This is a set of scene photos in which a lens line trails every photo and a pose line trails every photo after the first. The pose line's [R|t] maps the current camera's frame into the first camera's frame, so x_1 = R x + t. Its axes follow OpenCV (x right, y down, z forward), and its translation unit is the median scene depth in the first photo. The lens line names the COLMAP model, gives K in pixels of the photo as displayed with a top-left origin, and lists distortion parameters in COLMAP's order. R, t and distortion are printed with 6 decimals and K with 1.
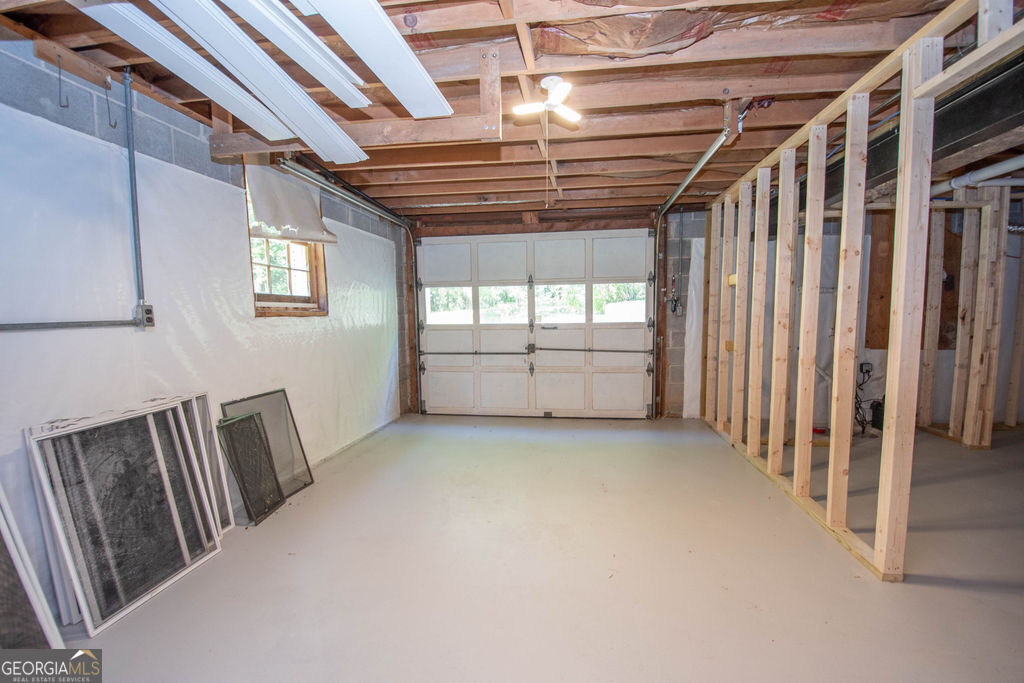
lens RADIAL K [[451.4, 0, 516.7], [0, 451.4, 357.8], [0, 0, 1]] dist [-0.004355, -0.007473]
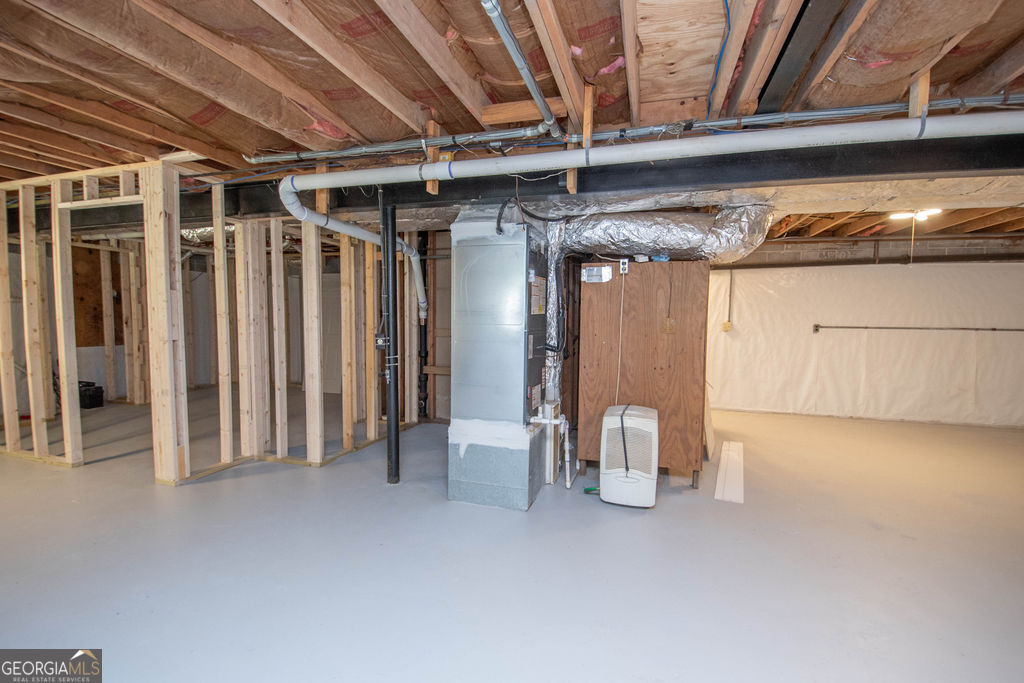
lens RADIAL K [[451.4, 0, 509.2], [0, 451.4, 344.5], [0, 0, 1]] dist [-0.004355, -0.007473]
pose [[0.138372, -0.045128, 0.989352, -0.304196], [0.086950, 0.995657, 0.033255, 0.042061], [-0.986556, 0.081422, 0.141695, -0.454031]]
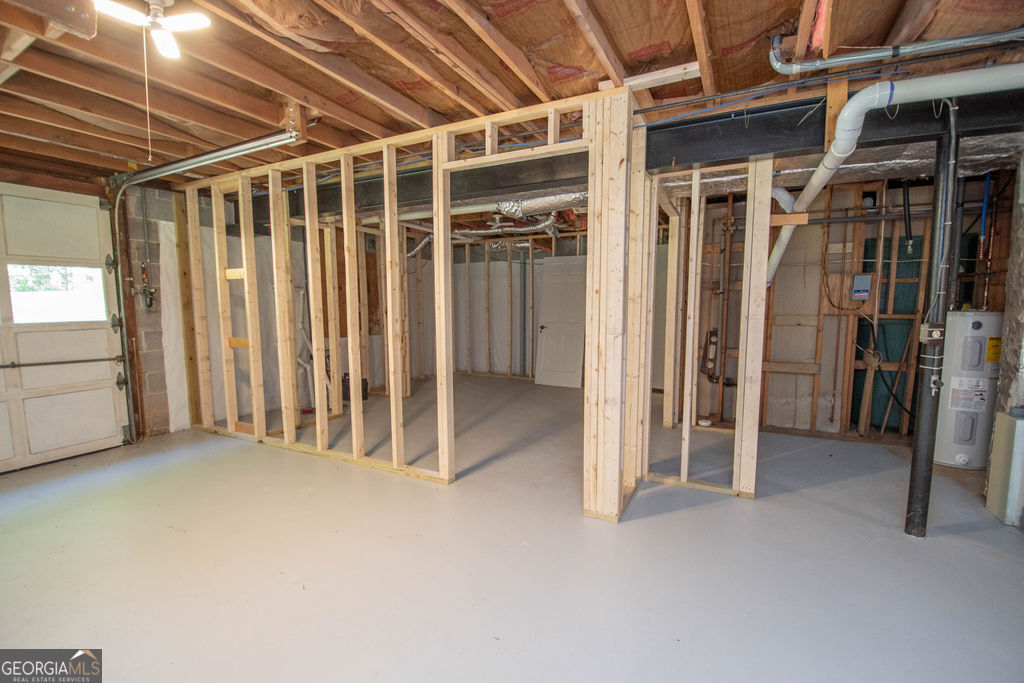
lens RADIAL K [[451.4, 0, 515.7], [0, 451.4, 355.7], [0, 0, 1]] dist [-0.004355, -0.007473]
pose [[0.317041, -0.095269, 0.943615, -0.228554], [0.092155, 0.993328, 0.069326, -0.009590], [-0.943924, 0.064980, 0.323705, 0.115405]]
